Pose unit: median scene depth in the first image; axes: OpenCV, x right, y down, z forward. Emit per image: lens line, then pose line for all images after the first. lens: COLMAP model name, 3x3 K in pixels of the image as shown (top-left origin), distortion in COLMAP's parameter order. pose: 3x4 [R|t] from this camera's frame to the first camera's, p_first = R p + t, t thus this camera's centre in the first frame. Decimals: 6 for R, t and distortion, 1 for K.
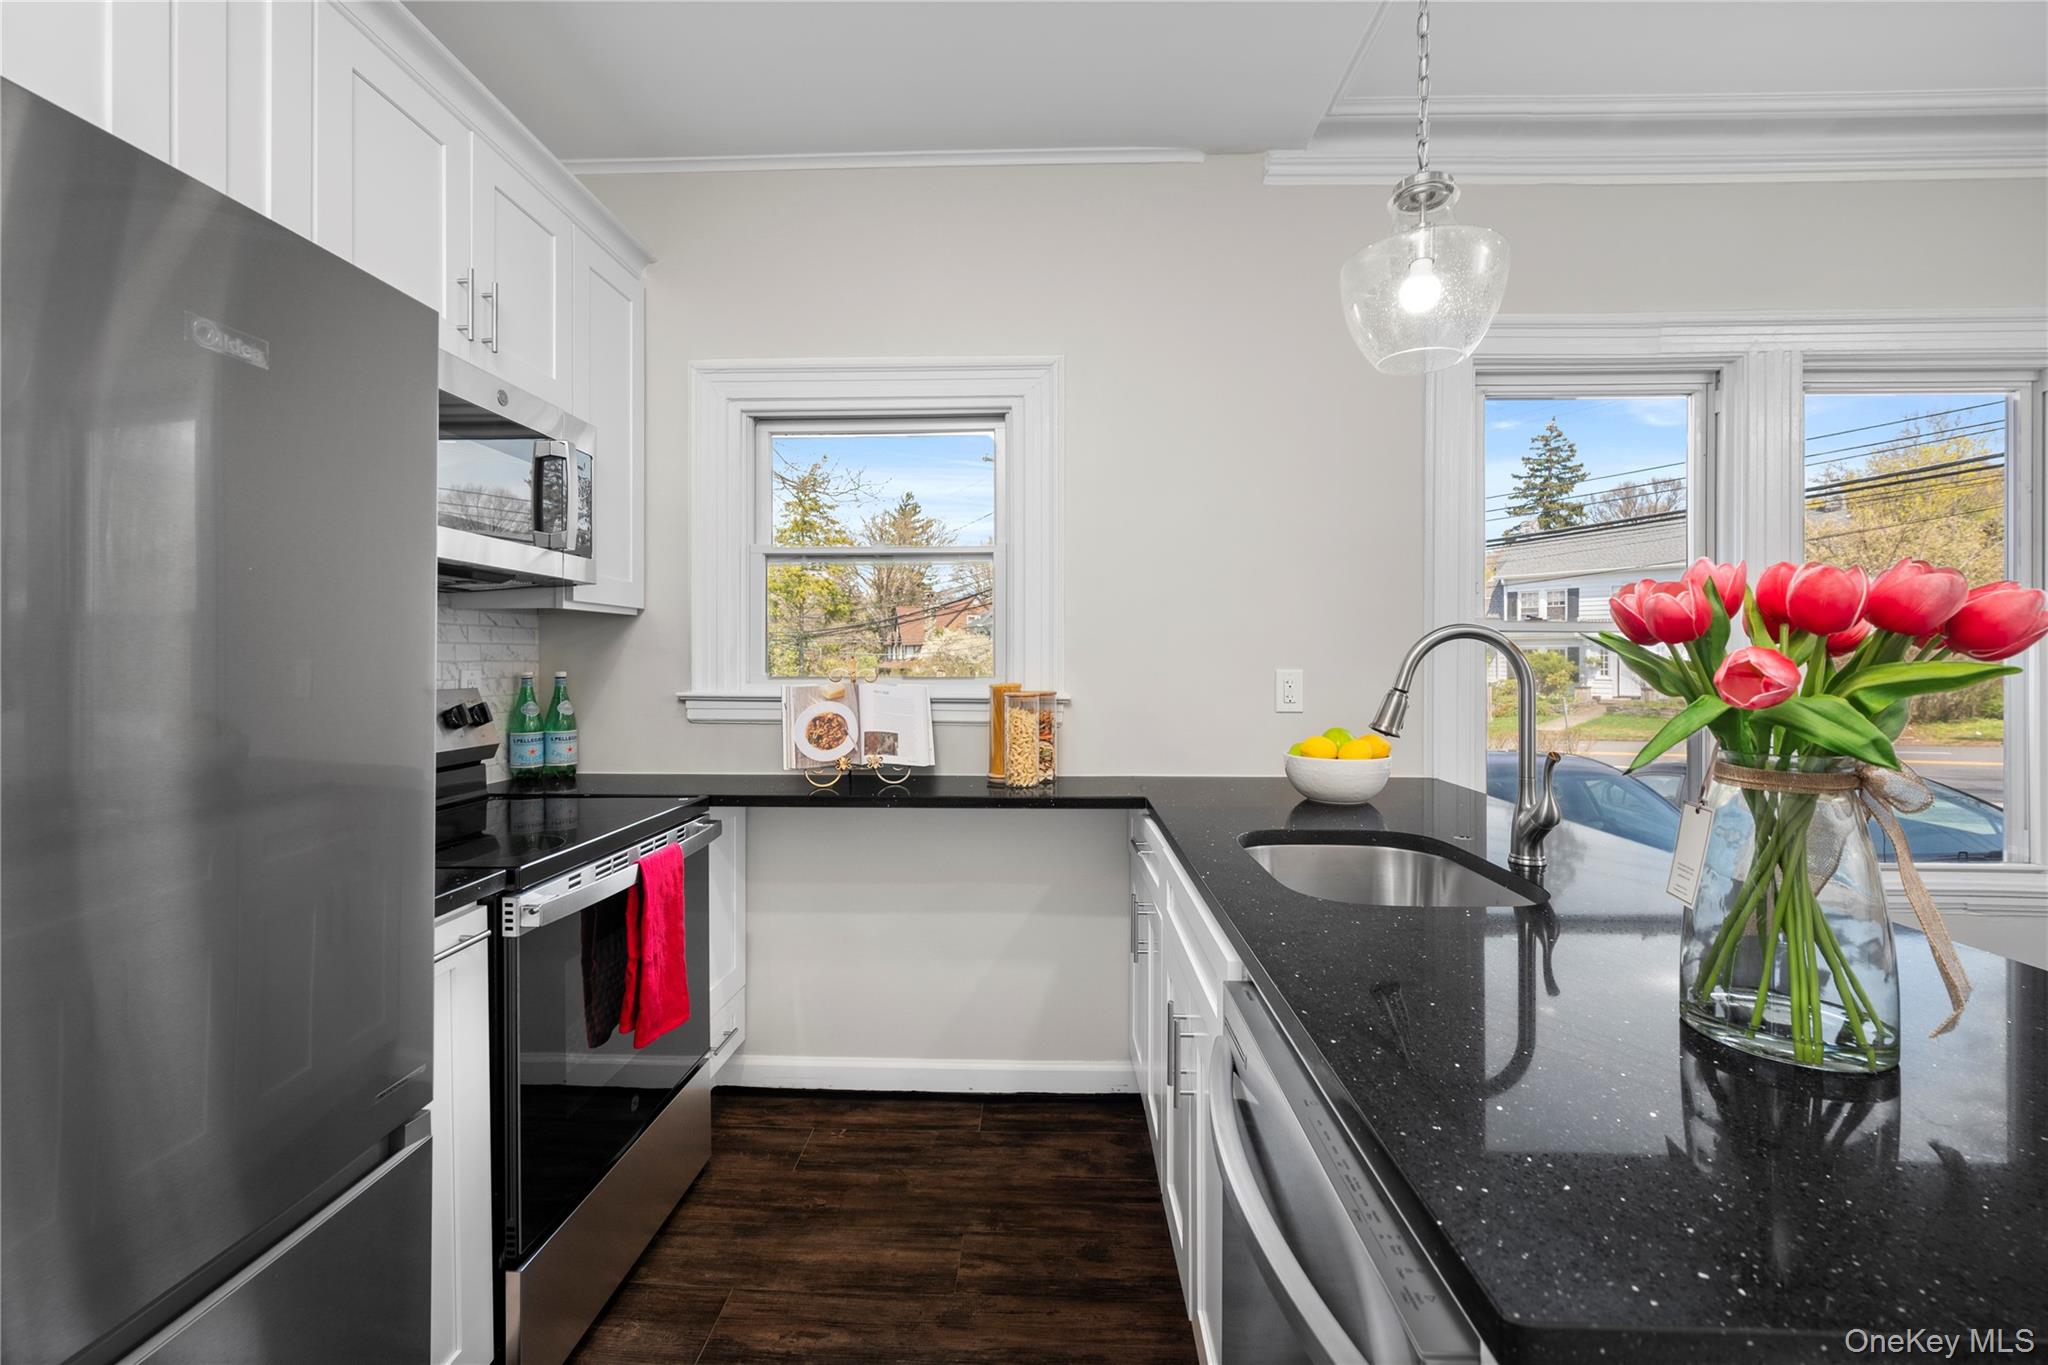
lens RADIAL K [[874.1, 0, 1020.1], [0, 874.1, 657.5], [0, 0, 1]] dist [-0.000444, -0.000083]
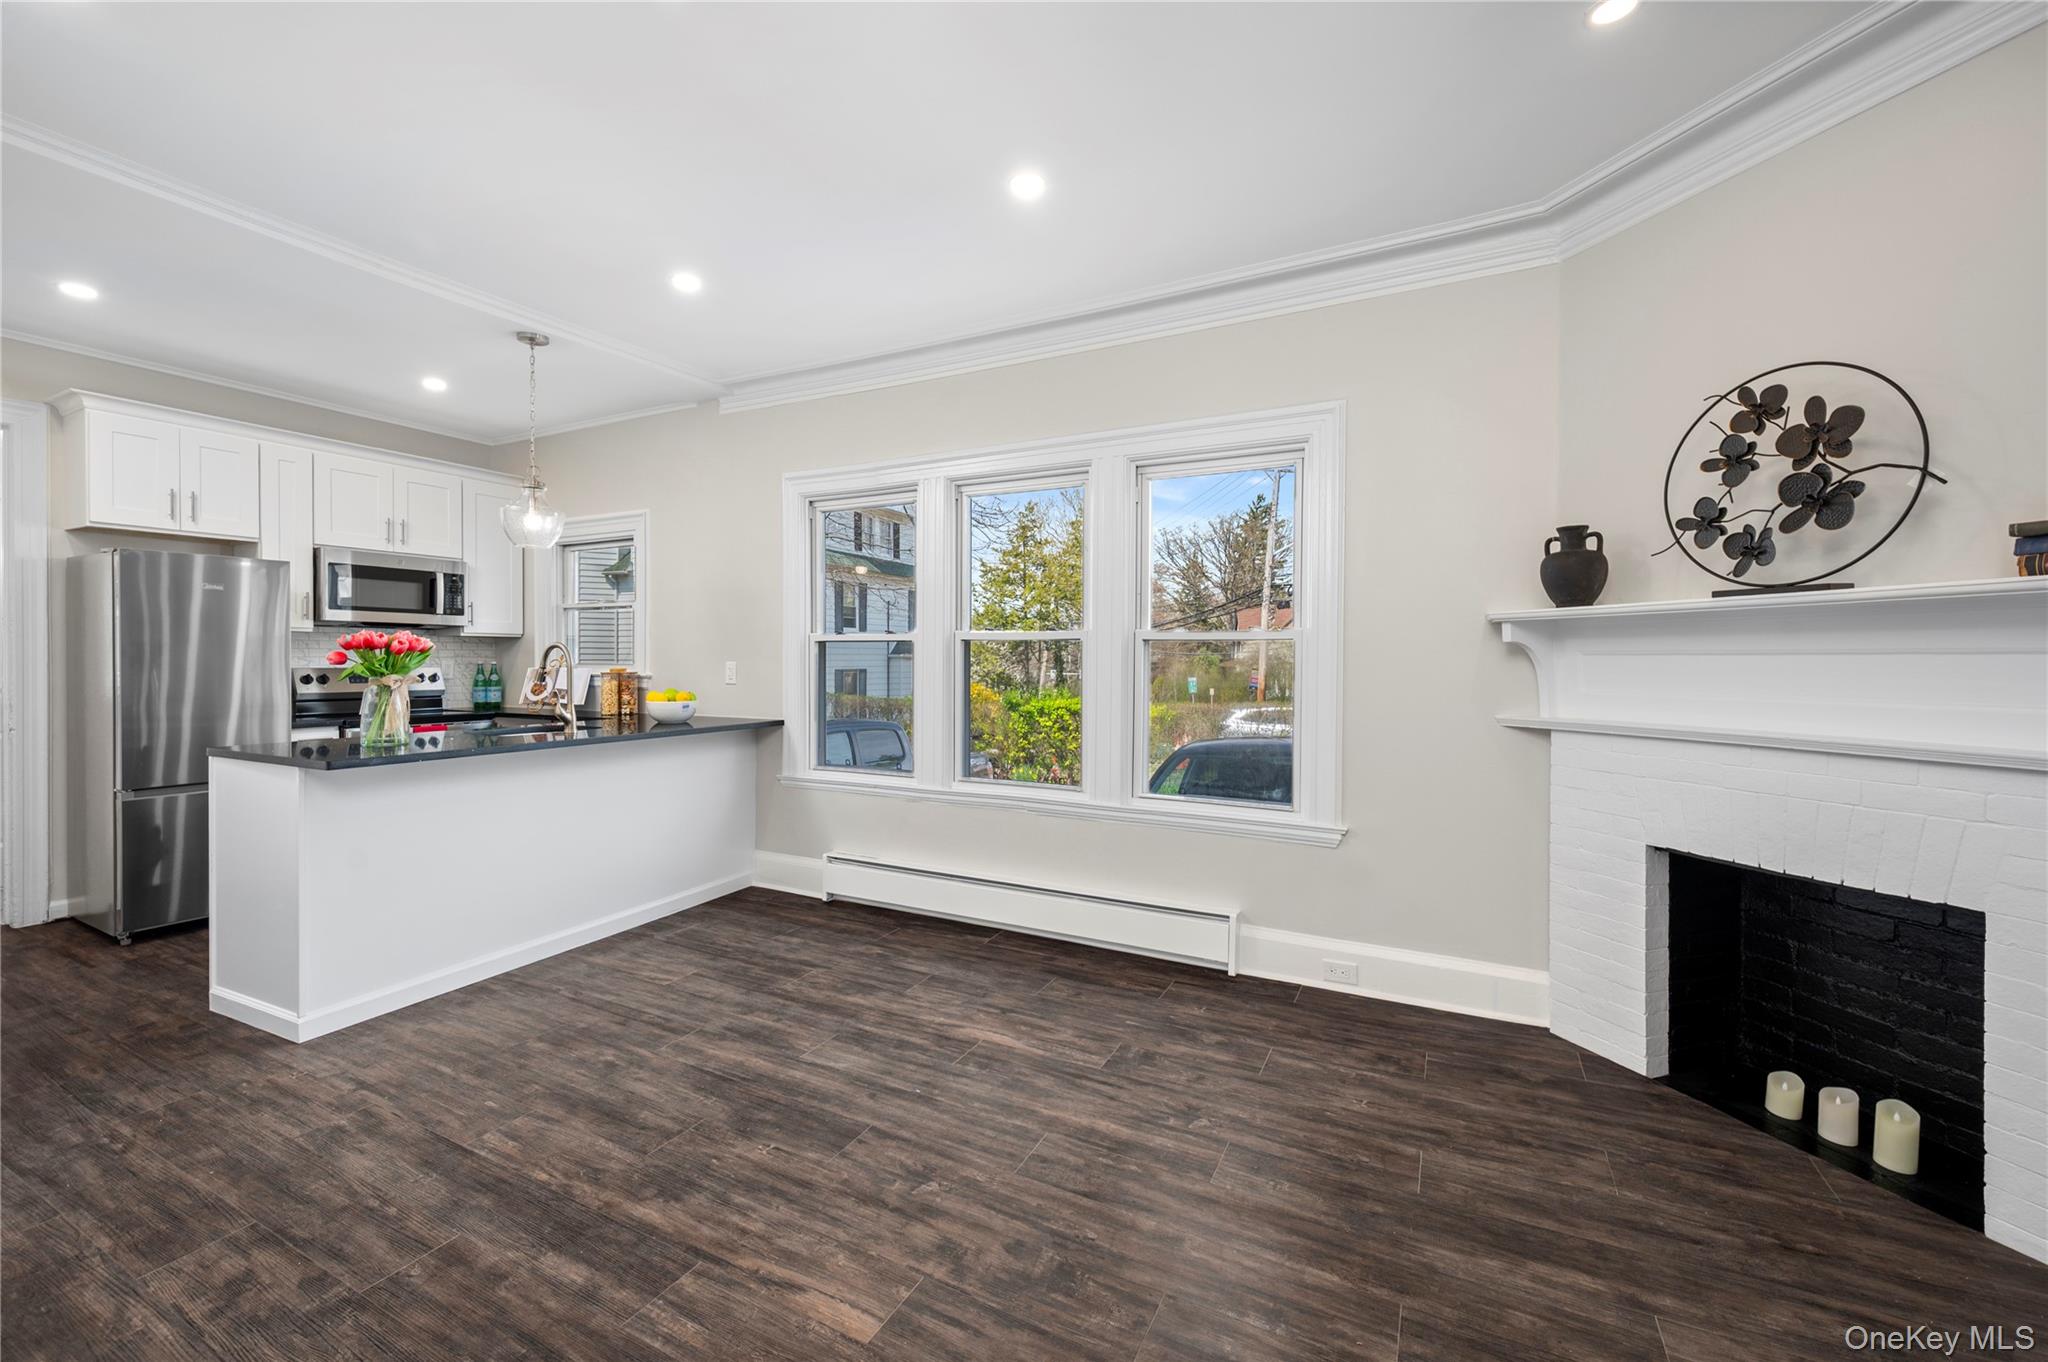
lens RADIAL K [[838.4, 0, 1021.2], [0, 838.4, 665.2], [0, 0, 1]] dist [0.001988, 0.000332]
pose [[0.903837, 0.003324, -0.427864, 1.853828], [0.000972, 0.999951, 0.009822, 0.003086], [0.427876, -0.009293, 0.903790, -0.450040]]
